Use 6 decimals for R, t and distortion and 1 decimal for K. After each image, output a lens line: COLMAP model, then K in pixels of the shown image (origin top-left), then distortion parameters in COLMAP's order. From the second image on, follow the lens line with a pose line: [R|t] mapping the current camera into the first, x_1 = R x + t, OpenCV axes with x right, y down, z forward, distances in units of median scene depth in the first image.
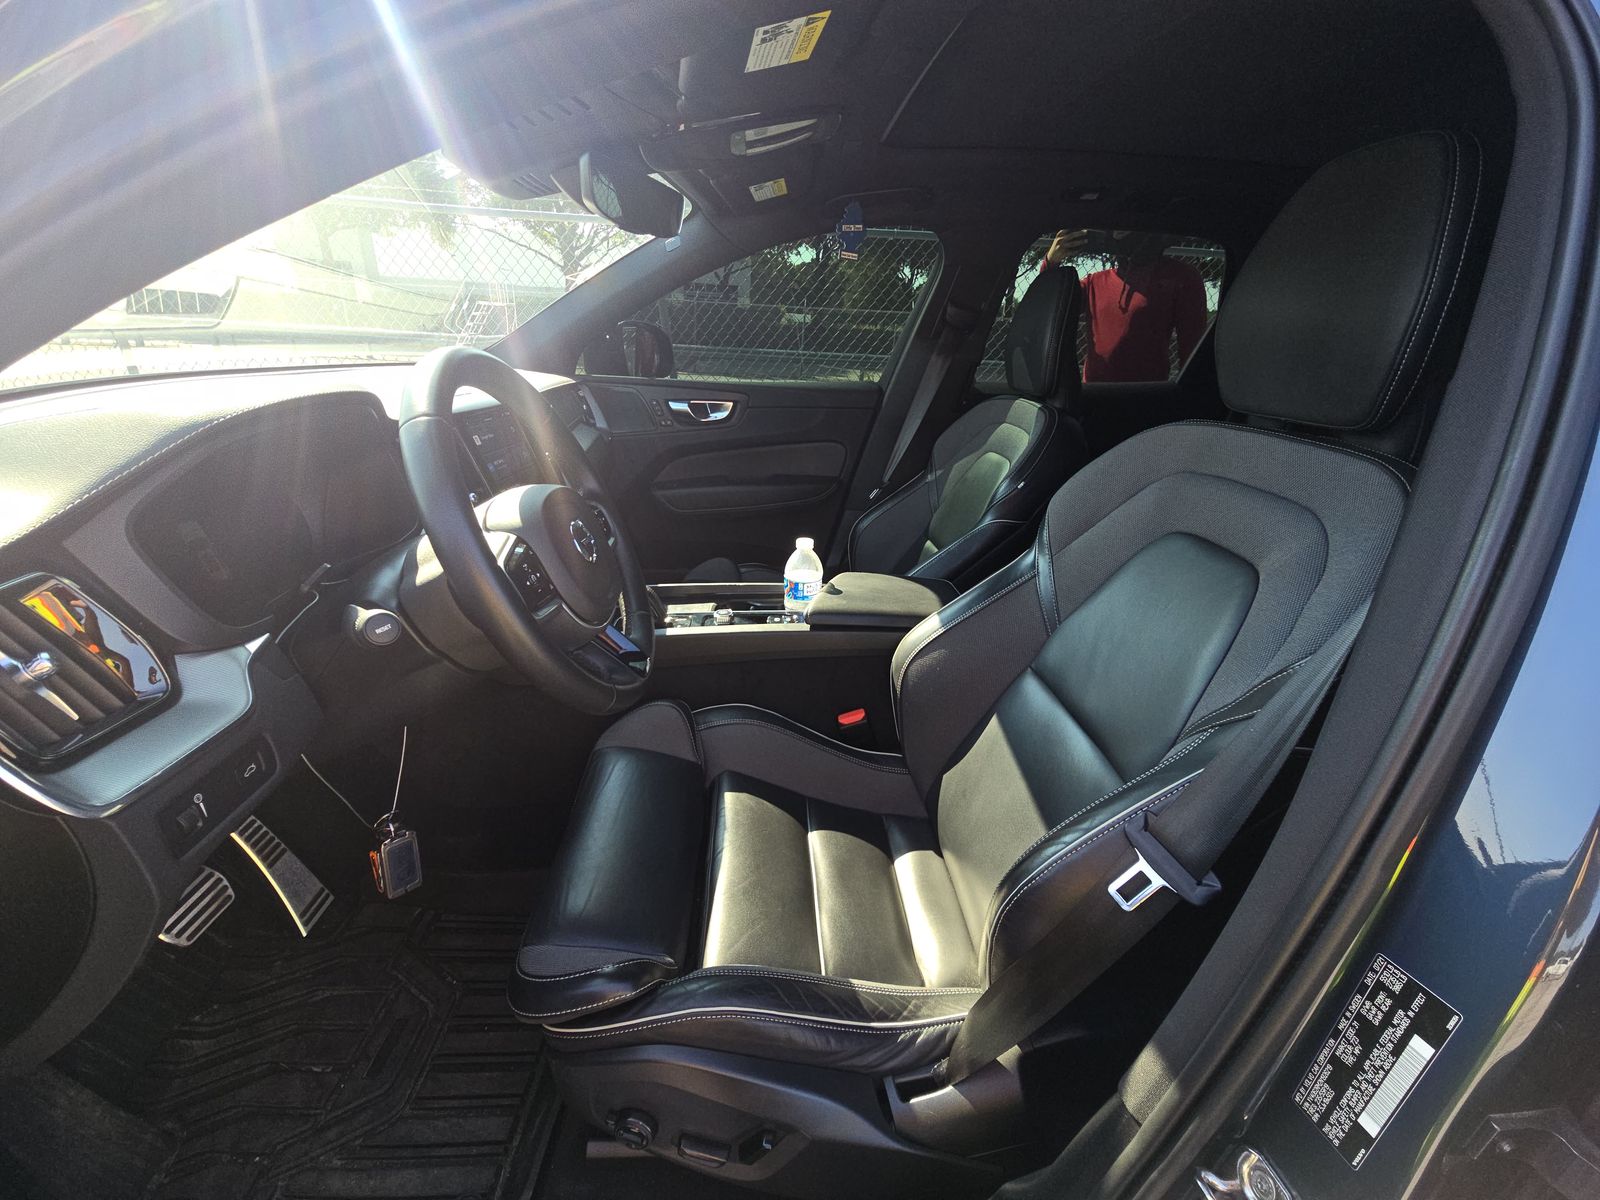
lens RADIAL K [[648.4, 0, 797.9], [0, 648.4, 608.7], [0, 0, 1]] dist [0.000257, 0.000088]
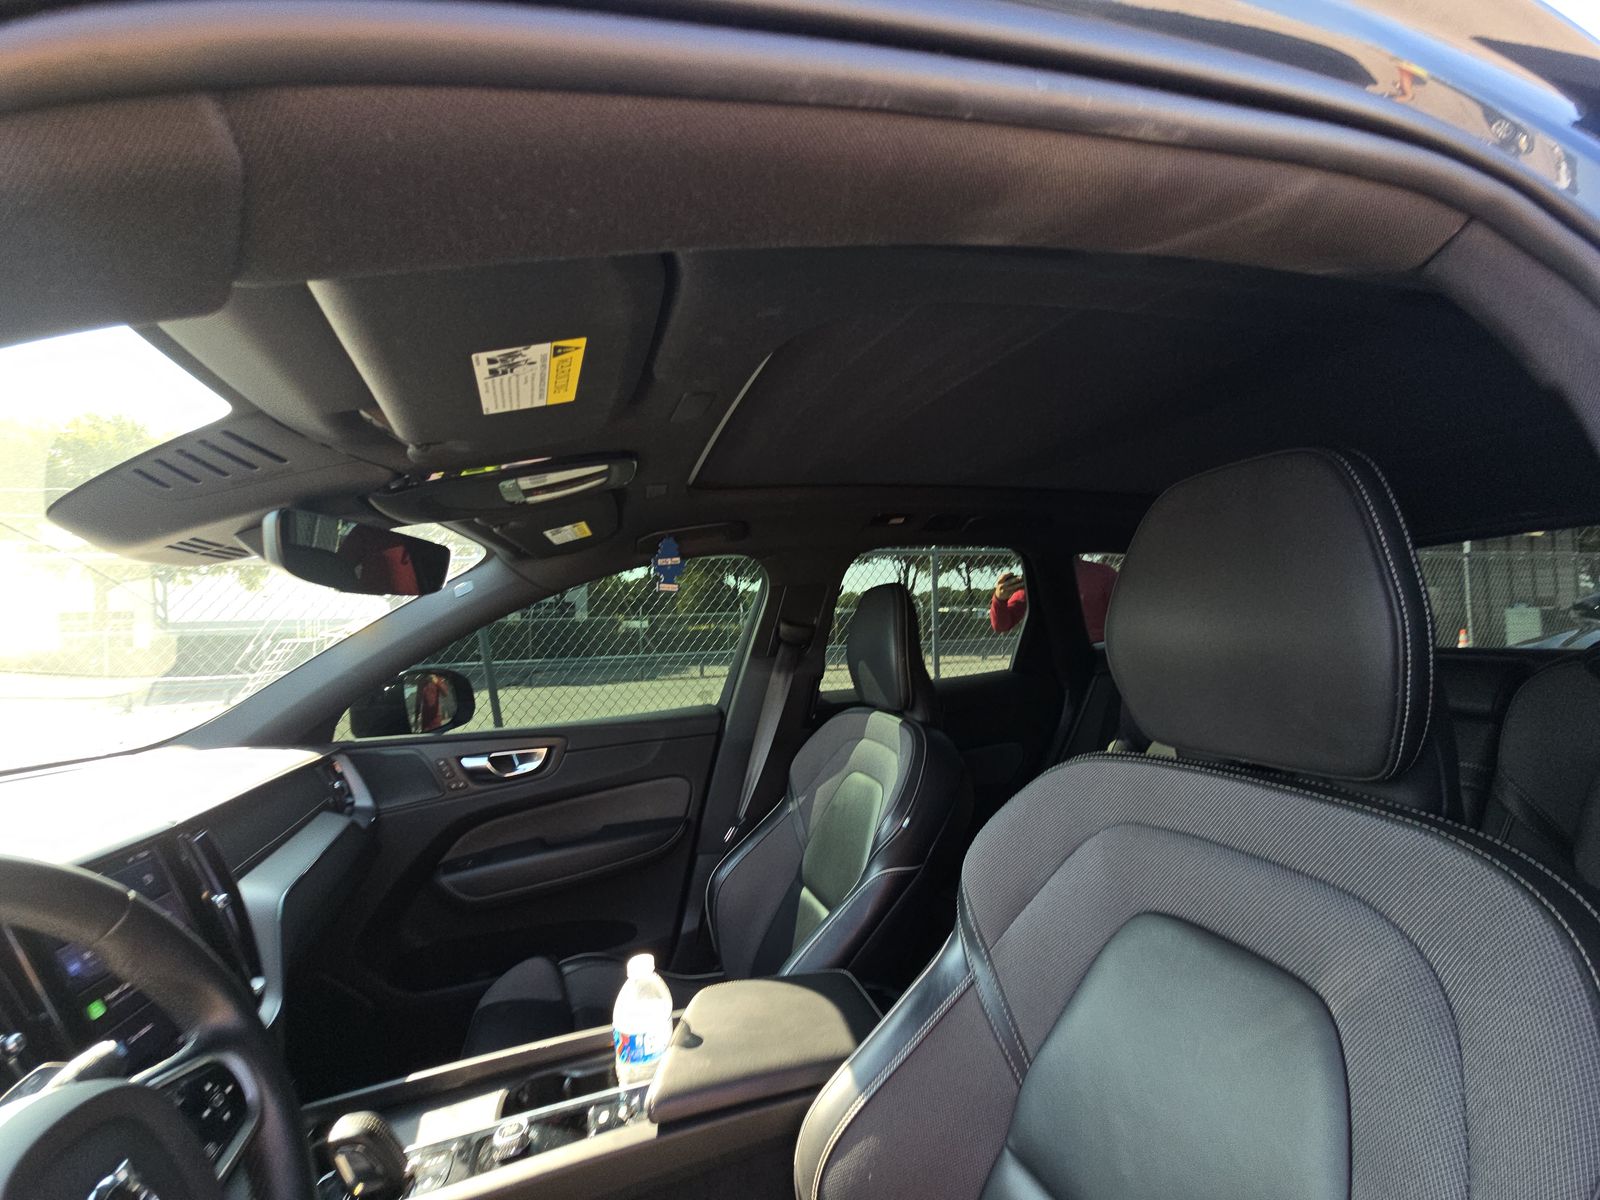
lens RADIAL K [[638.0, 0, 796.4], [0, 638.0, 609.9], [0, 0, 1]] dist [0.031826, -0.019131]
pose [[0.966448, -0.083079, 0.243056, 0.026499], [0.176919, 0.901313, -0.395393, -0.104575], [-0.186221, 0.425128, 0.885770, 0.146600]]
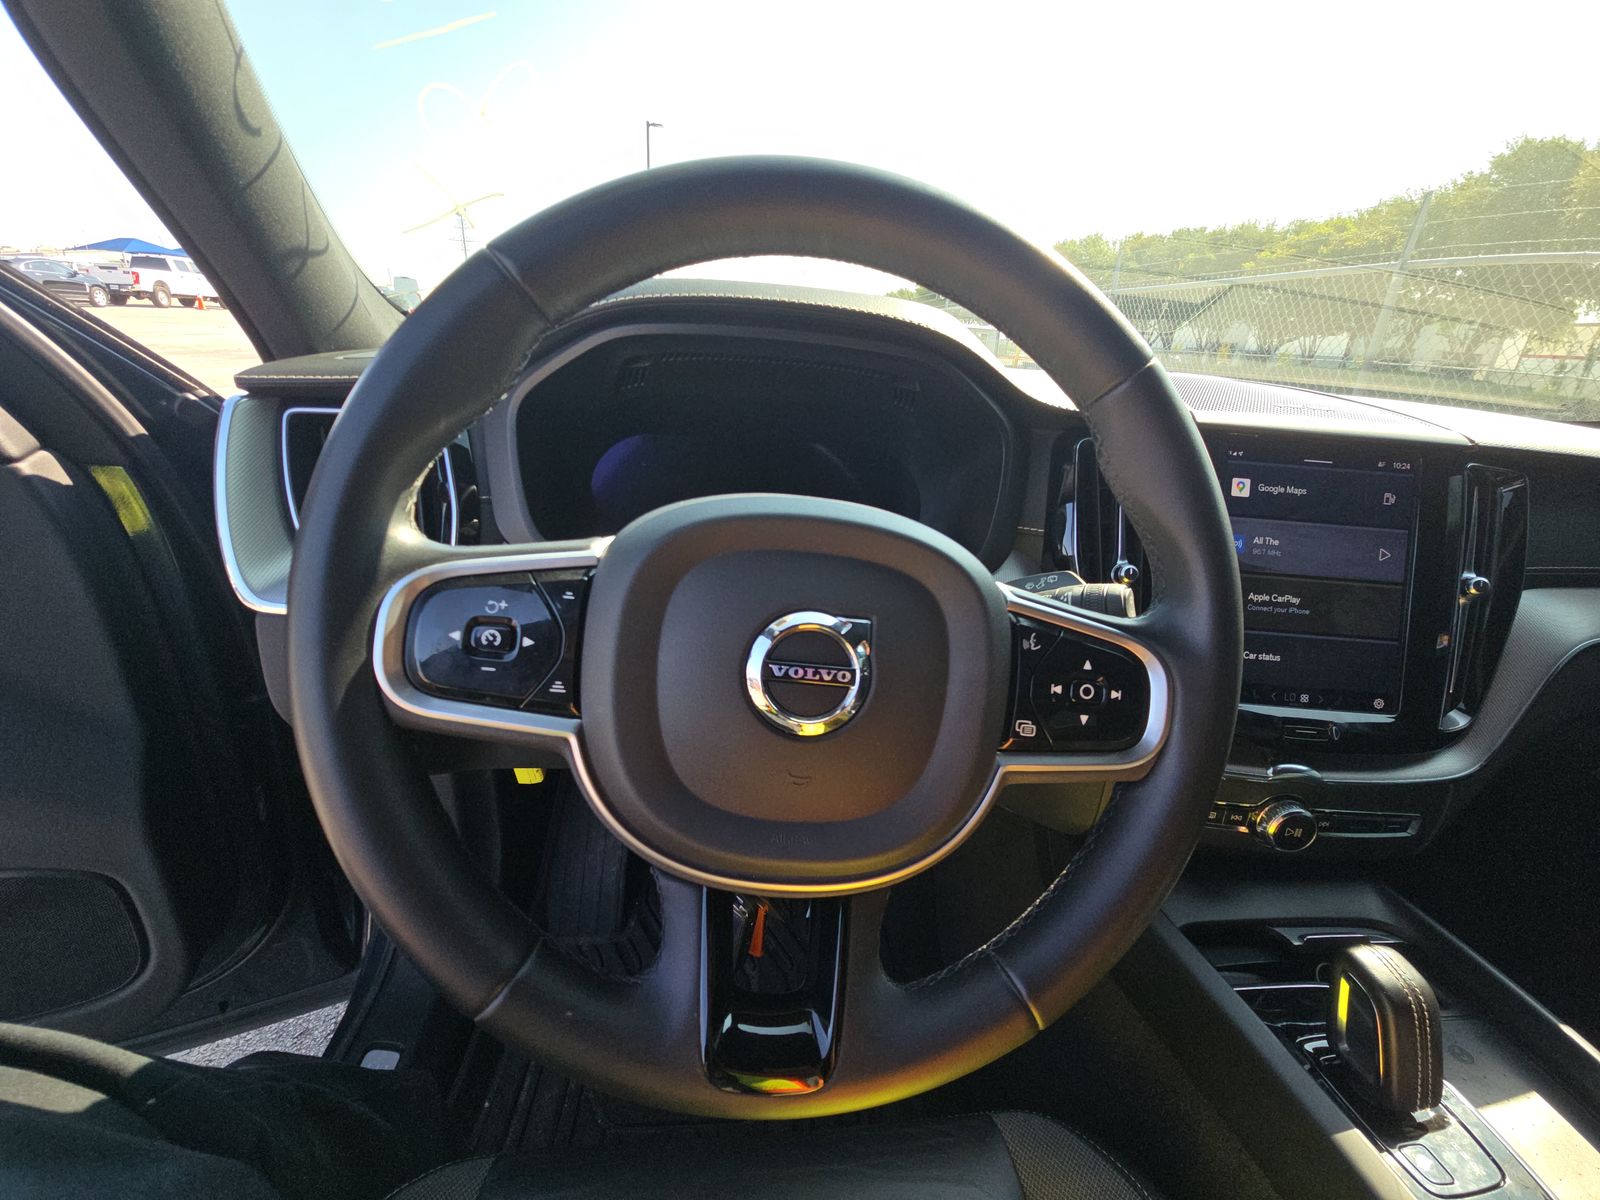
lens RADIAL K [[638.0, 0, 796.4], [0, 638.0, 609.9], [0, 0, 1]] dist [0.031826, -0.019131]
pose [[0.046019, 0.343445, -0.938045, -0.001564], [-0.461441, 0.840158, 0.284968, -0.101354], [0.885977, 0.419738, 0.197143, 0.388509]]
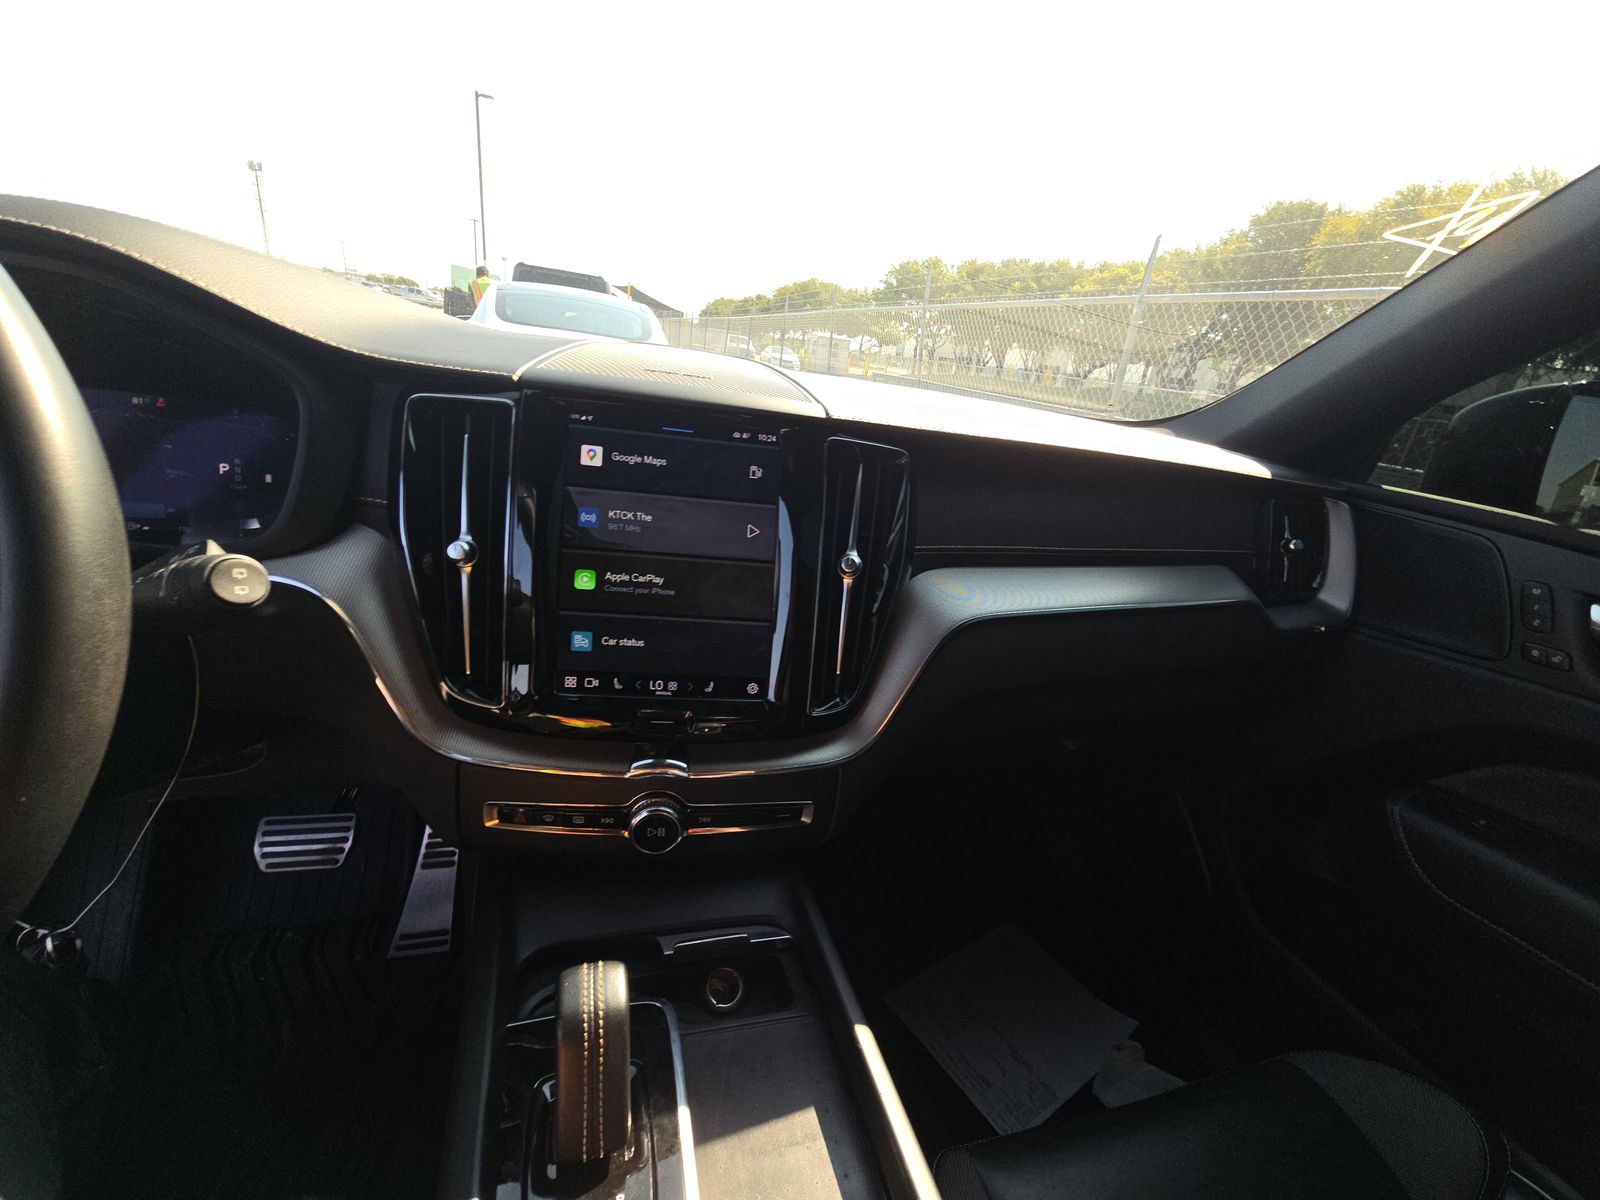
lens RADIAL K [[648.4, 0, 797.9], [0, 648.4, 608.7], [0, 0, 1]] dist [0.000257, 0.000088]
pose [[0.238997, 0.333328, -0.912016, -0.002440], [-0.491518, 0.851547, 0.182423, -0.199432], [0.837431, 0.404674, 0.367353, 0.611903]]
